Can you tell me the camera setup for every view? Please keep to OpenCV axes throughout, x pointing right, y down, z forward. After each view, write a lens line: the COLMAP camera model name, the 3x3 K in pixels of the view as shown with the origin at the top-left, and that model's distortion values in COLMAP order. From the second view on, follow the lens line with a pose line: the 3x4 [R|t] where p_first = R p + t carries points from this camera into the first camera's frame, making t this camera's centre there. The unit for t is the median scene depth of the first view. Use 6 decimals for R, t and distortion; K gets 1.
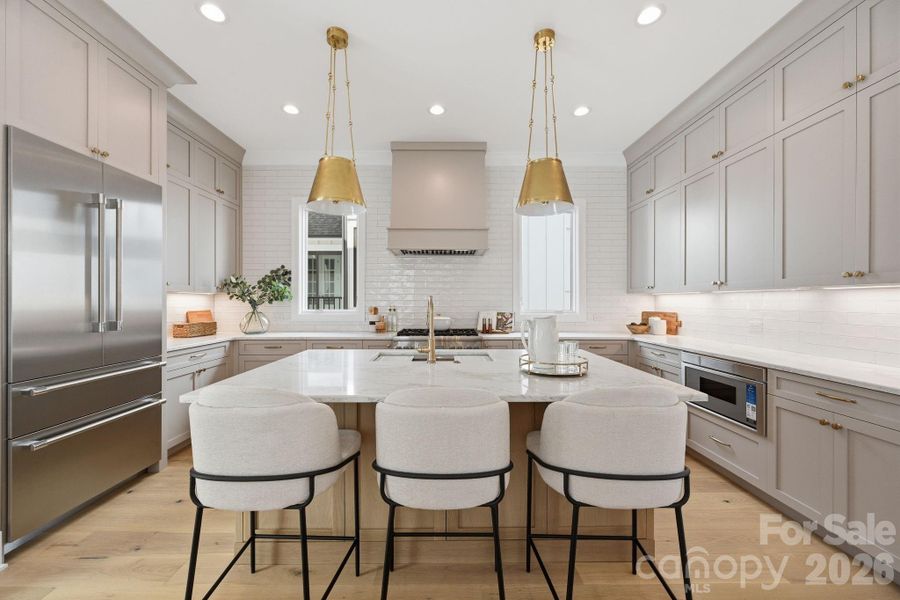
lens RADIAL K [[354.2, 0, 450.0], [0, 354.2, 300.0], [0, 0, 1]] dist [-0.001051, -0.000222]
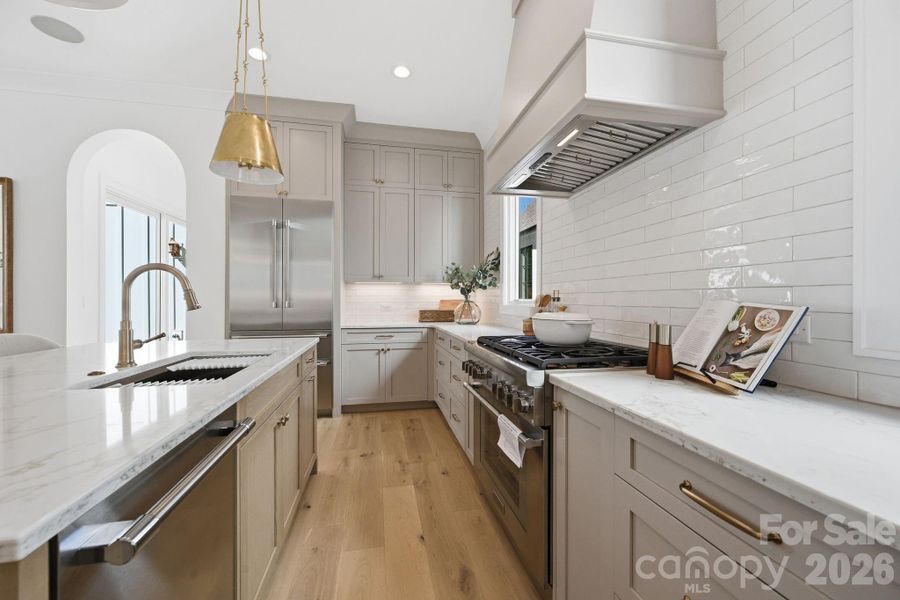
lens RADIAL K [[354.2, 0, 450.0], [0, 354.2, 300.0], [0, 0, 1]] dist [-0.001051, -0.000222]
pose [[0.188705, 0.002918, -0.982030, 0.468742], [0.002798, 0.999990, 0.003509, 0.034702], [0.982030, -0.003410, 0.188695, 0.983856]]
